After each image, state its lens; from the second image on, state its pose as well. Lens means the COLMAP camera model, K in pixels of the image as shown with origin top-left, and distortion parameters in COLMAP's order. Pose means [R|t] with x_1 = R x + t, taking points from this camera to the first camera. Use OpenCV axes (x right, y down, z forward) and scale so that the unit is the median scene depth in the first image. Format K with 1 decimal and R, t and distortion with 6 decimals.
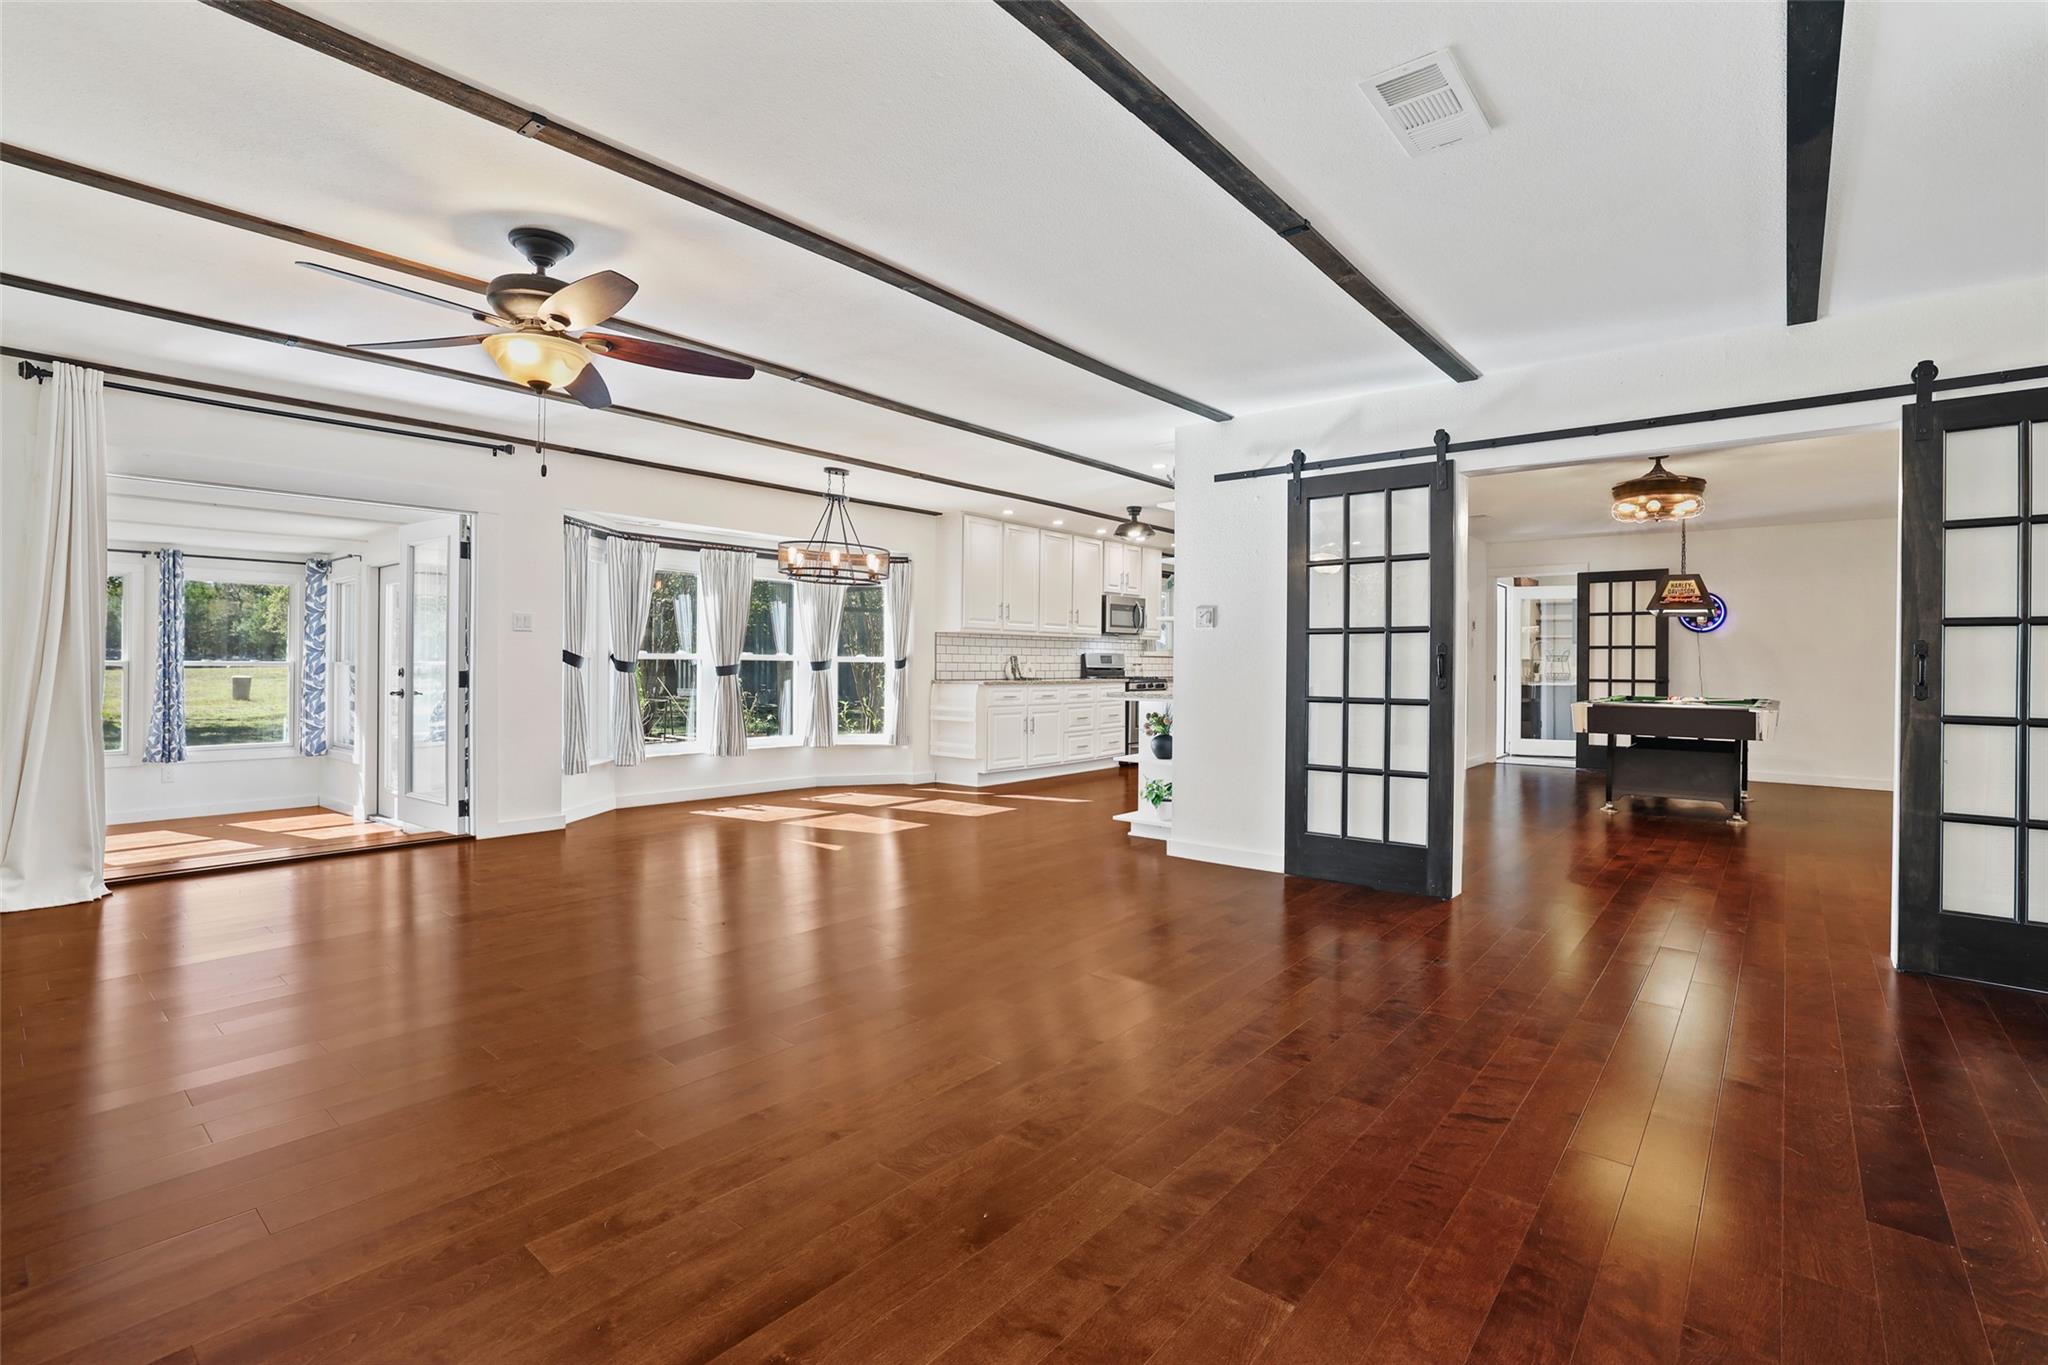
lens RADIAL K [[932.9, 0, 1008.9], [0, 932.9, 666.6], [0, 0, 1]] dist [-0.002935, -0.000699]
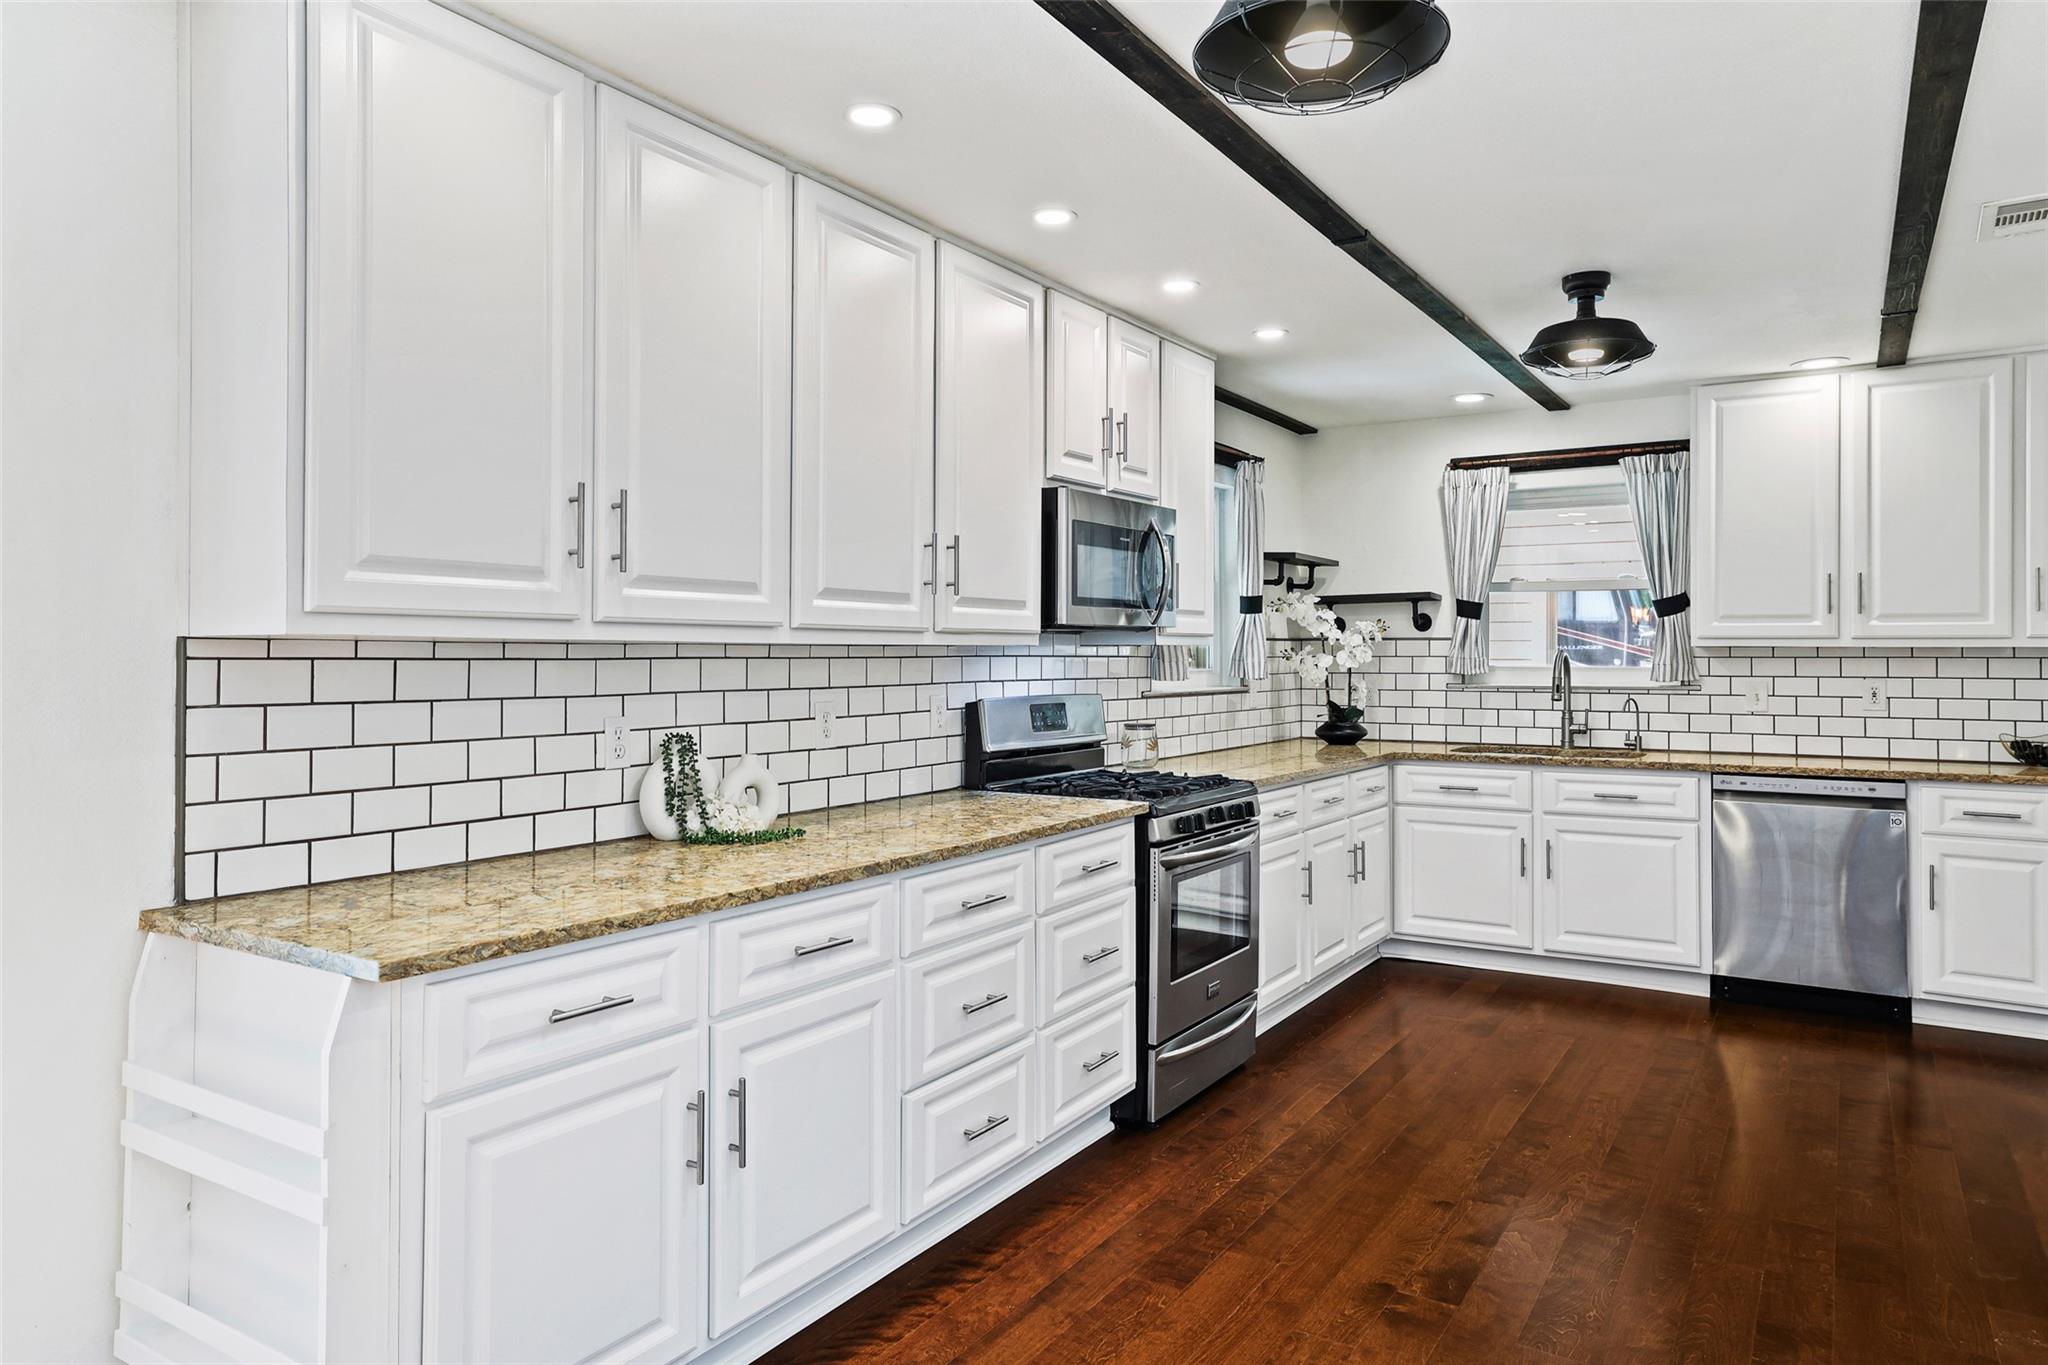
lens RADIAL K [[1326.0, 0, 985.3], [0, 1326.0, 636.6], [0, 0, 1]] dist [0.010788, 0.006984]
pose [[0.992867, -0.004317, 0.119145, 0.040815], [0.006299, 0.999848, -0.016267, -0.029574], [-0.119056, 0.016902, 0.992744, 0.674269]]
